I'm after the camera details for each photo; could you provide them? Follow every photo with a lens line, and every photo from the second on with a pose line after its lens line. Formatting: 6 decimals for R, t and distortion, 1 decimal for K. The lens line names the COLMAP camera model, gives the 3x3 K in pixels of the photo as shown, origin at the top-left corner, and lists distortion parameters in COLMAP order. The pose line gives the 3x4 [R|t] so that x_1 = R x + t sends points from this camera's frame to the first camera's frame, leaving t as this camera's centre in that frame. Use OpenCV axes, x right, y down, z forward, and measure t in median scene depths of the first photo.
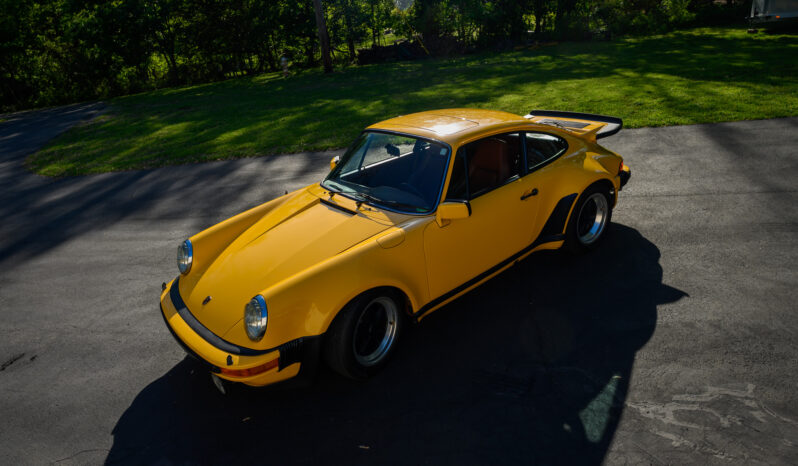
lens RADIAL K [[526.9, 0, 399.0], [0, 526.9, 233.0], [0, 0, 1]] dist [-0.007283, -0.001365]
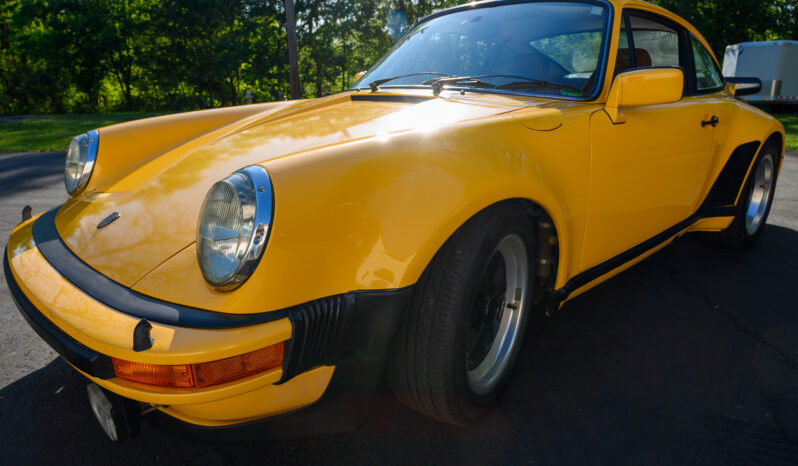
lens RADIAL K [[526.9, 0, 399.0], [0, 526.9, 233.0], [0, 0, 1]] dist [-0.007283, -0.001365]
pose [[0.991382, 0.088475, 0.096617, -0.167286], [-0.075982, 0.989103, -0.126103, 0.175222], [-0.106721, 0.117675, 0.987301, 0.543846]]
